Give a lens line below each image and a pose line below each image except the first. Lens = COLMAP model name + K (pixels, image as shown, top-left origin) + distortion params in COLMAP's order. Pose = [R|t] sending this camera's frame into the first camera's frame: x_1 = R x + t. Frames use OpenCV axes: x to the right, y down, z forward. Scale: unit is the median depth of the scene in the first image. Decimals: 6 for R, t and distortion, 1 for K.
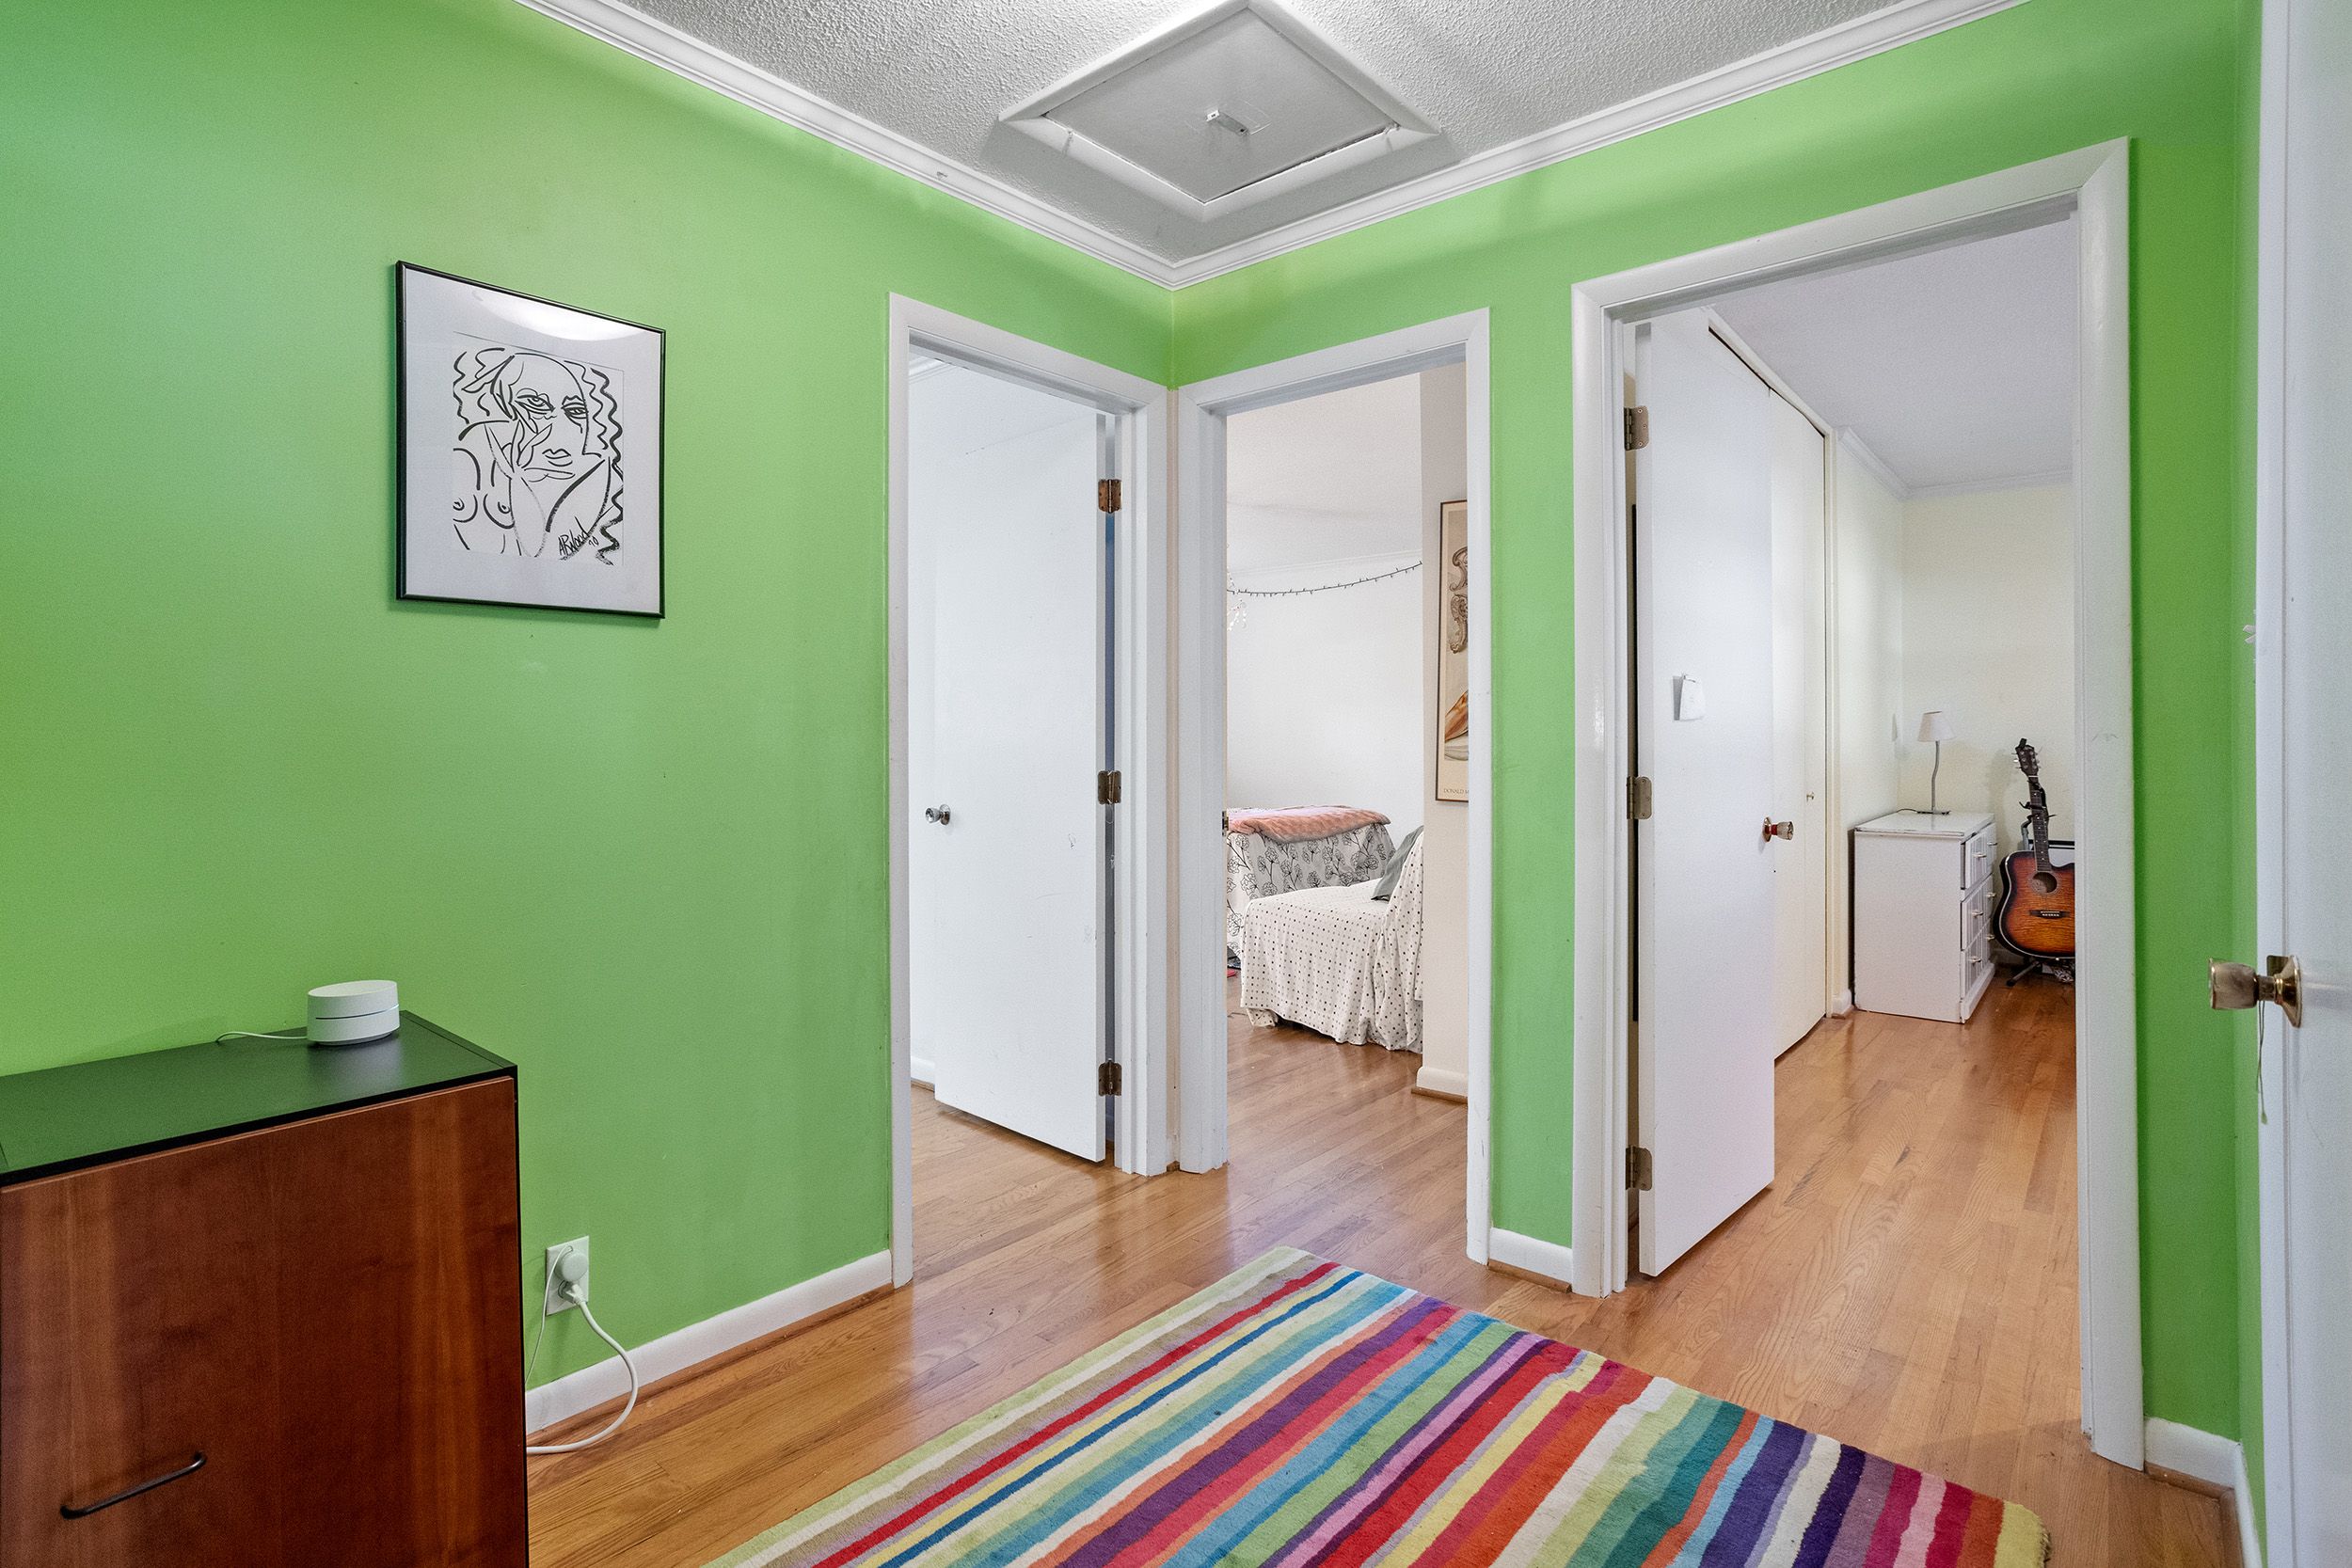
lens RADIAL K [[1139.9, 0, 1130.7], [0, 1139.9, 747.3], [0, 0, 1]] dist [-0.015096, 0.003559]
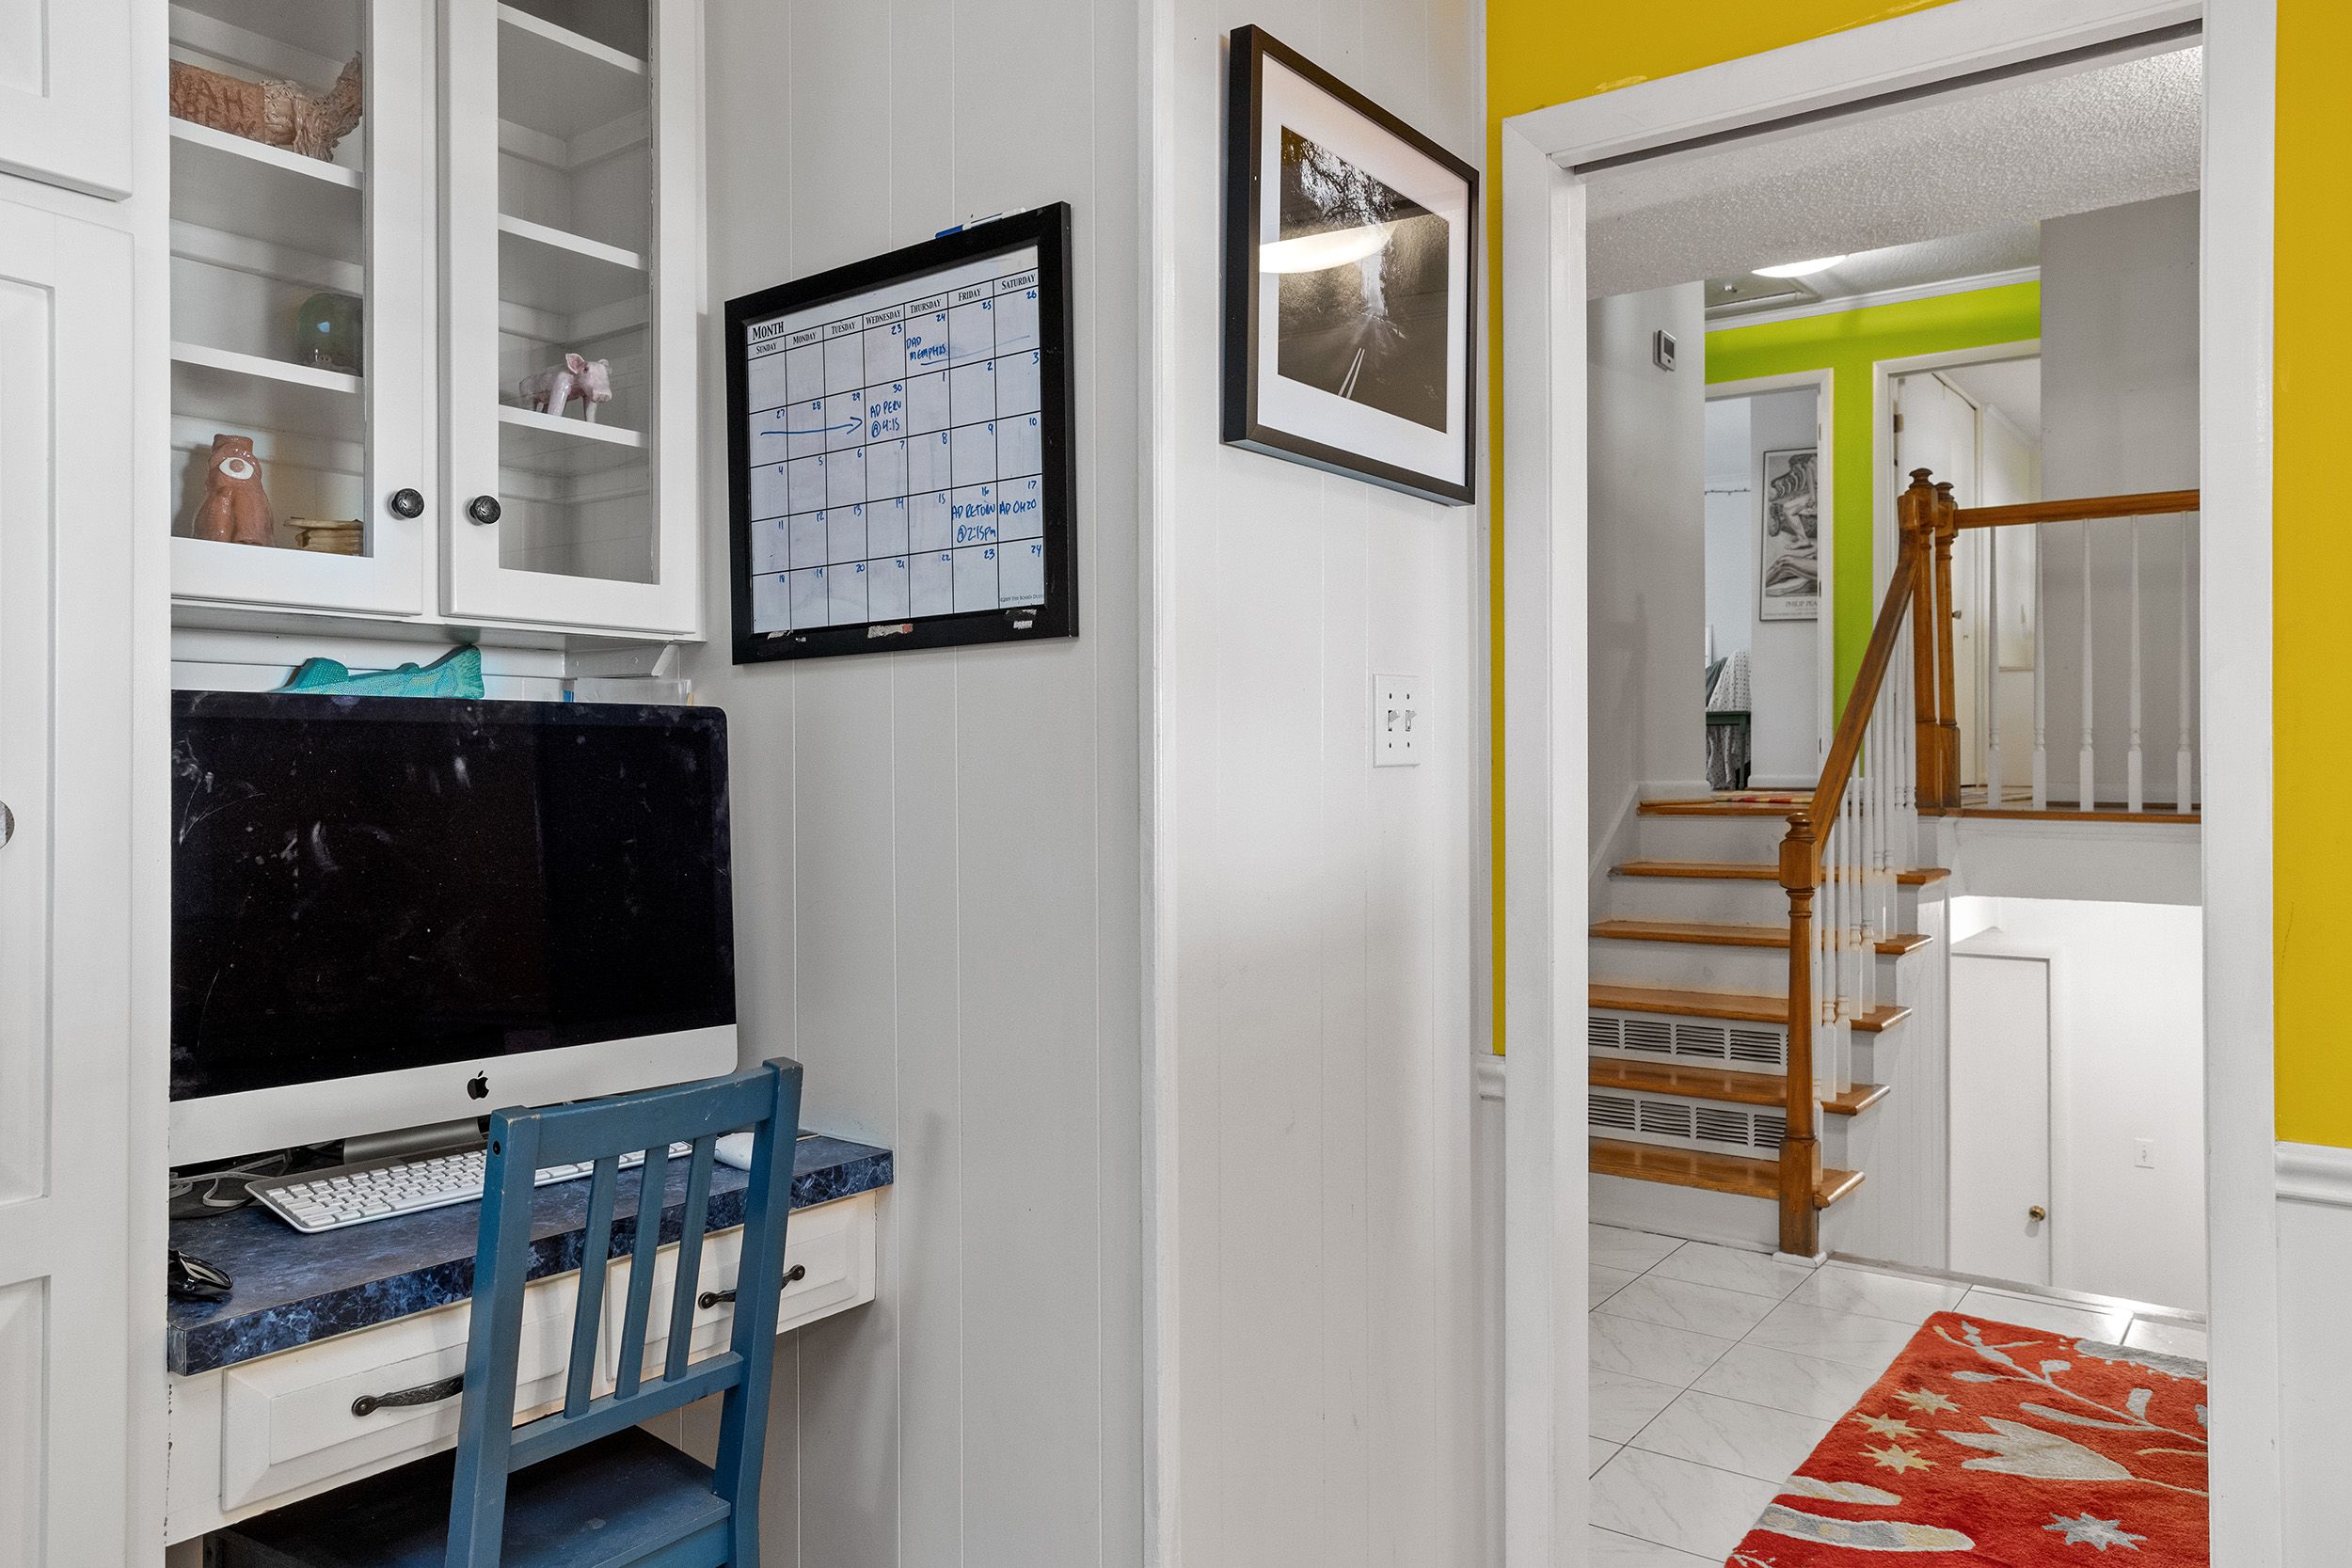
lens RADIAL K [[1623.5, 0, 1163.0], [0, 1623.5, 763.7], [0, 0, 1]] dist [0.014871, 0.006104]
pose [[0.996030, 0.000865, 0.089015, -1.327124], [-0.001006, 0.999998, 0.001550, 0.402508], [-0.089013, -0.001633, 0.996029, -2.149911]]
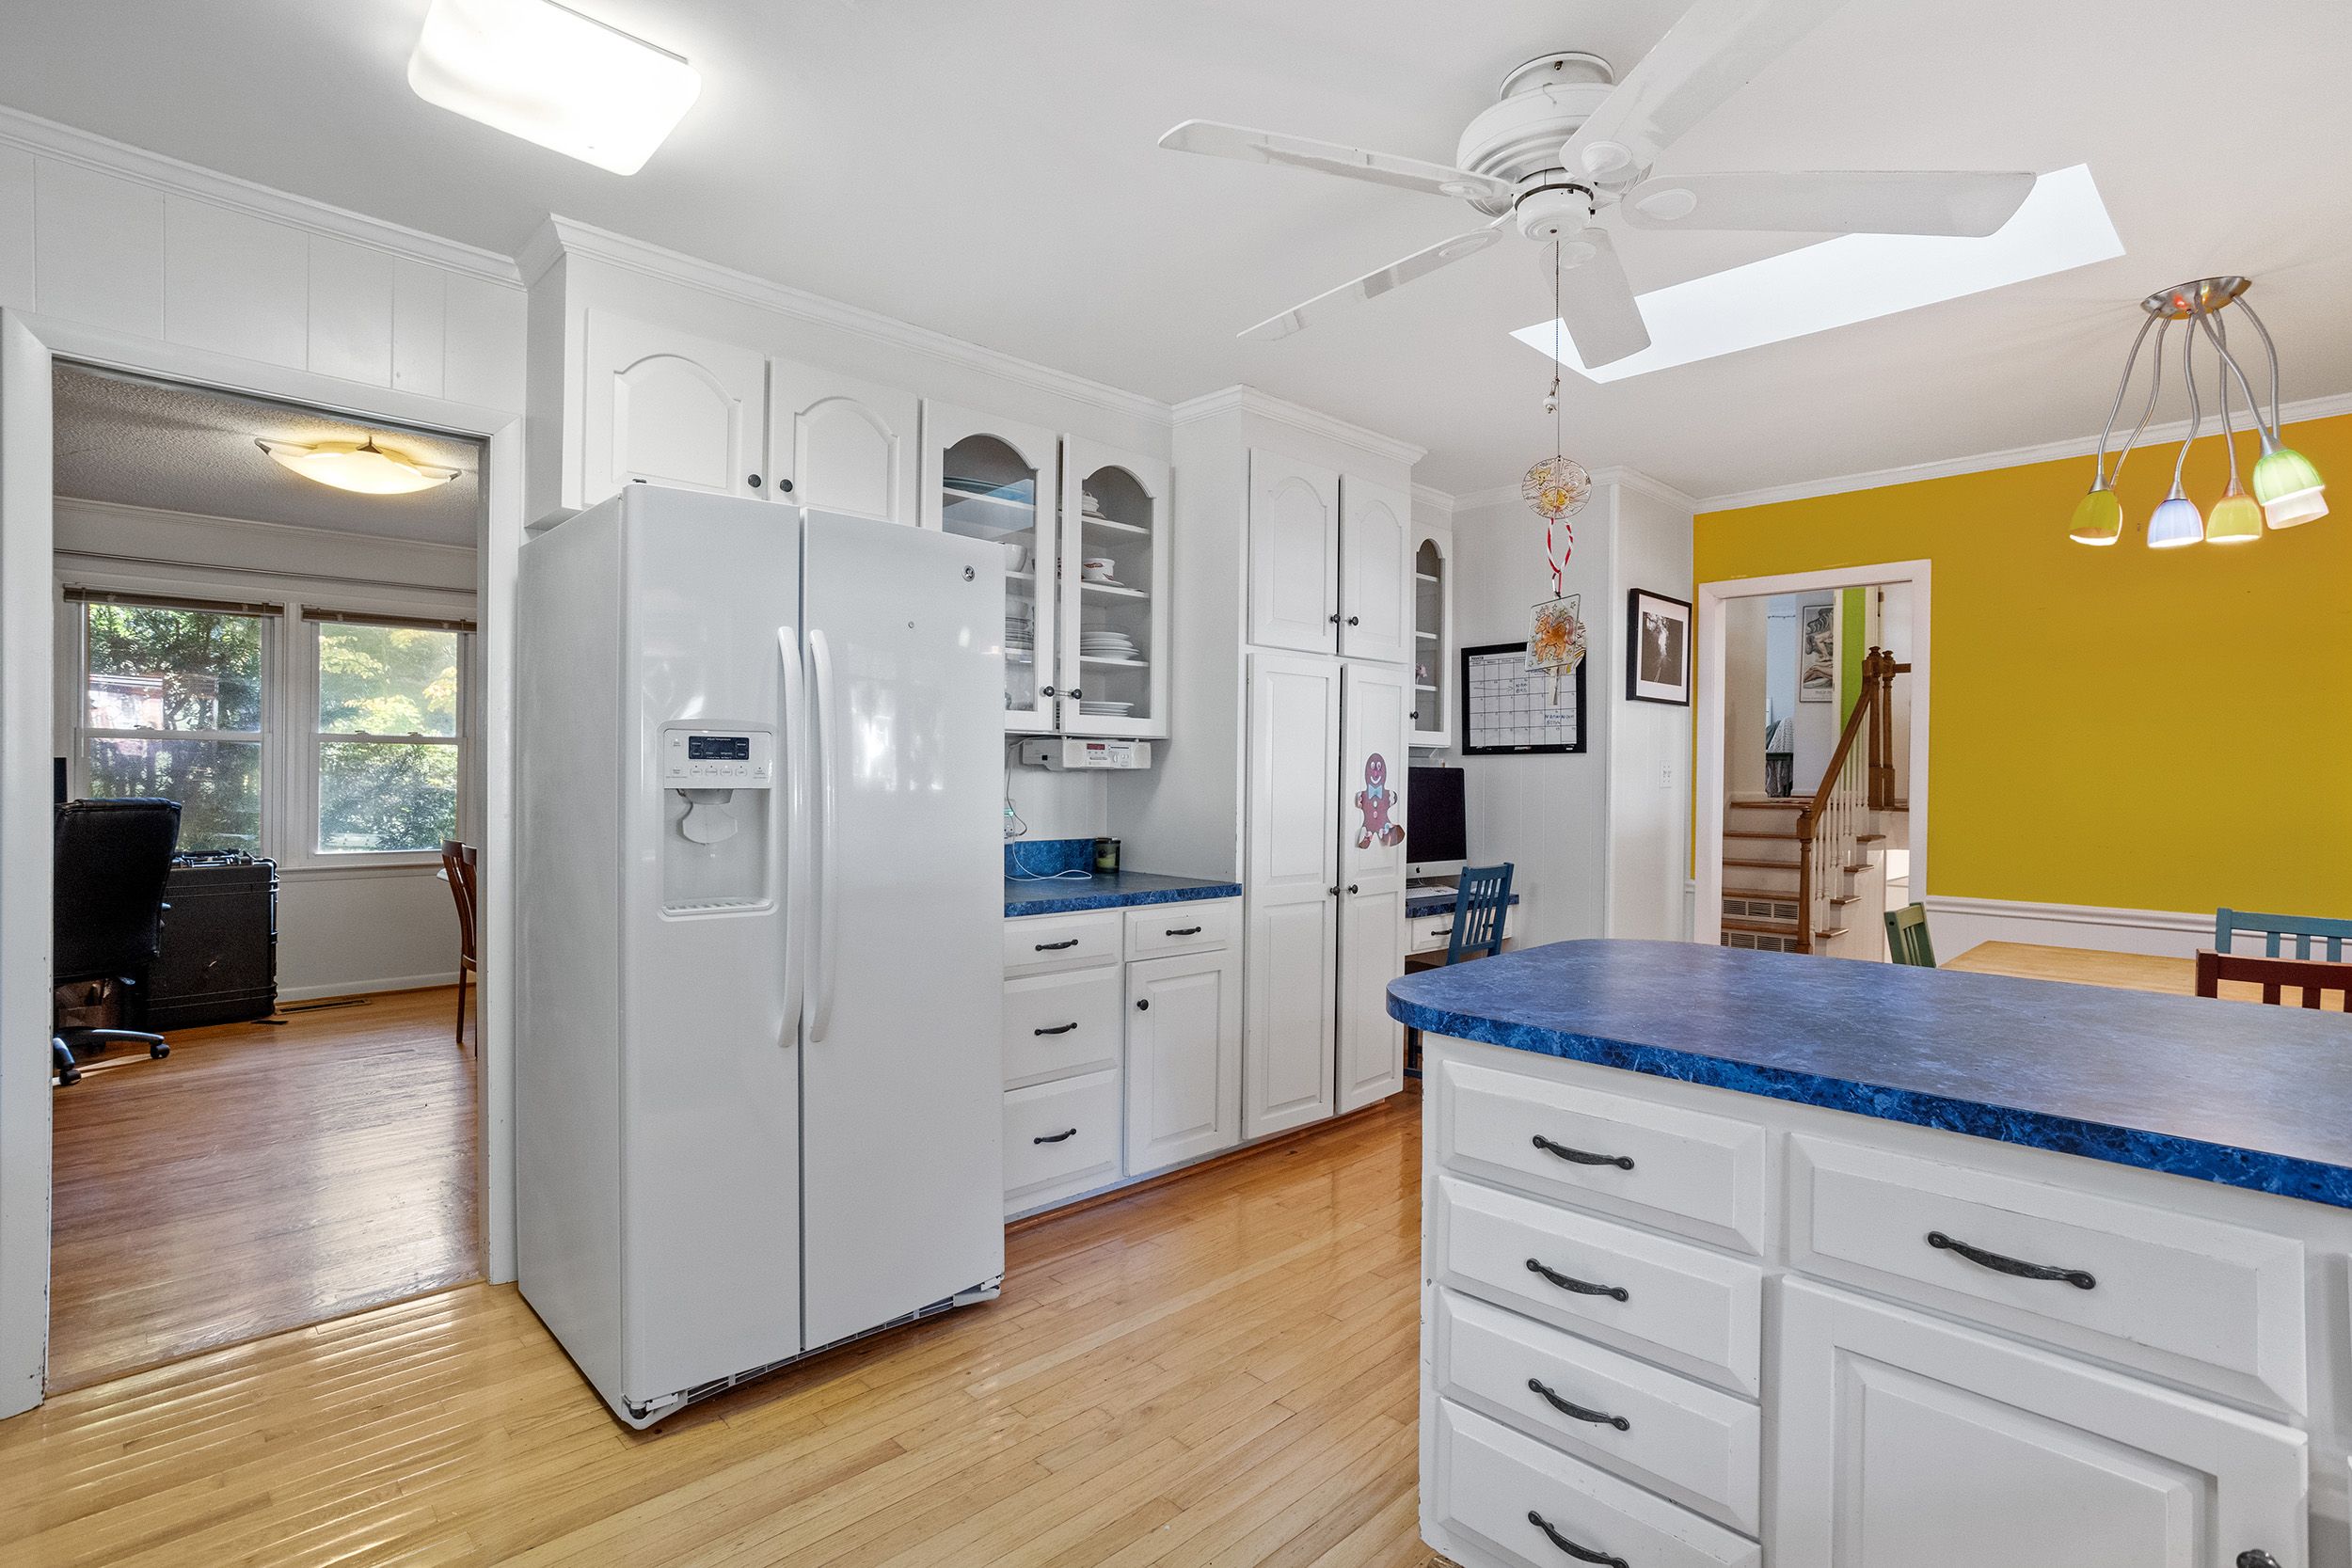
lens RADIAL K [[1139.9, 0, 1187.8], [0, 1139.9, 788.6], [0, 0, 1]] dist [-0.015096, 0.003559]
pose [[0.998093, 0.013278, -0.060286, -1.828937], [-0.012296, 0.999786, 0.016625, 0.384426], [0.060494, -0.015852, 0.998043, -3.313397]]
